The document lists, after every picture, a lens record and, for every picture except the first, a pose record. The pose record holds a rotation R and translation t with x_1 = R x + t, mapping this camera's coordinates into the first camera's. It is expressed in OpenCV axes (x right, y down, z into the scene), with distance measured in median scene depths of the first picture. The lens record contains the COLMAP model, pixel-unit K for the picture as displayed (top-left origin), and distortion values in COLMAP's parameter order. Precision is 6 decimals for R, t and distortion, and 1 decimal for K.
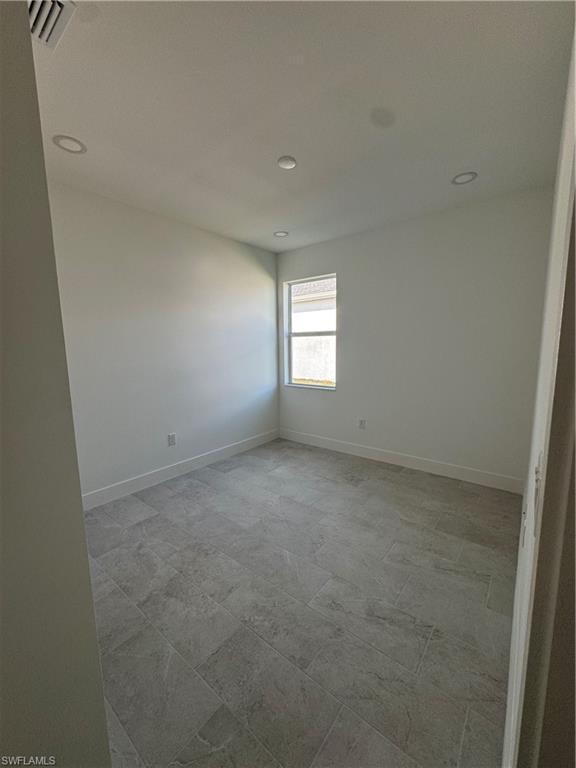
lens RADIAL K [[306.3, 0, 286.7], [0, 306.3, 381.1], [0, 0, 1]] dist [0.000834, 0.000068]
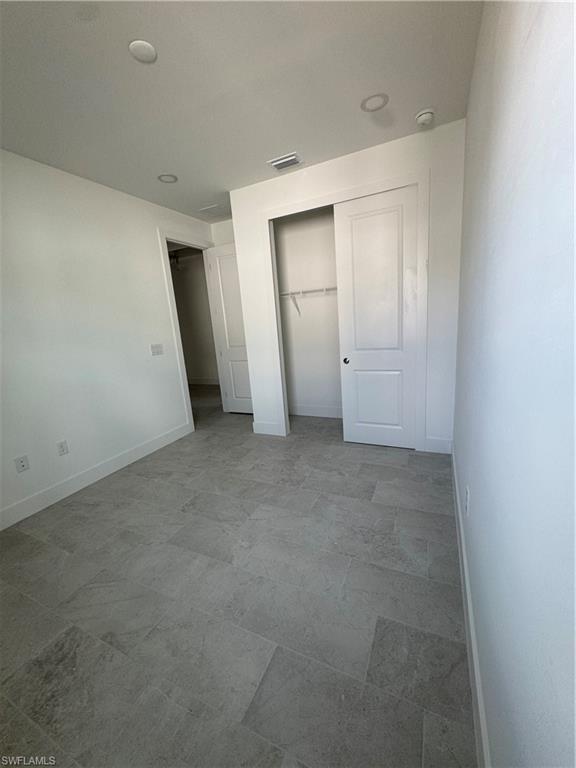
lens RADIAL K [[306.3, 0, 285.8], [0, 306.3, 382.0], [0, 0, 1]] dist [0.000834, 0.000068]
pose [[-0.969764, 0.132734, -0.204792, -0.063266], [0.061411, 0.944879, 0.321609, -0.202722], [0.236192, 0.299308, -0.924461, 1.910872]]
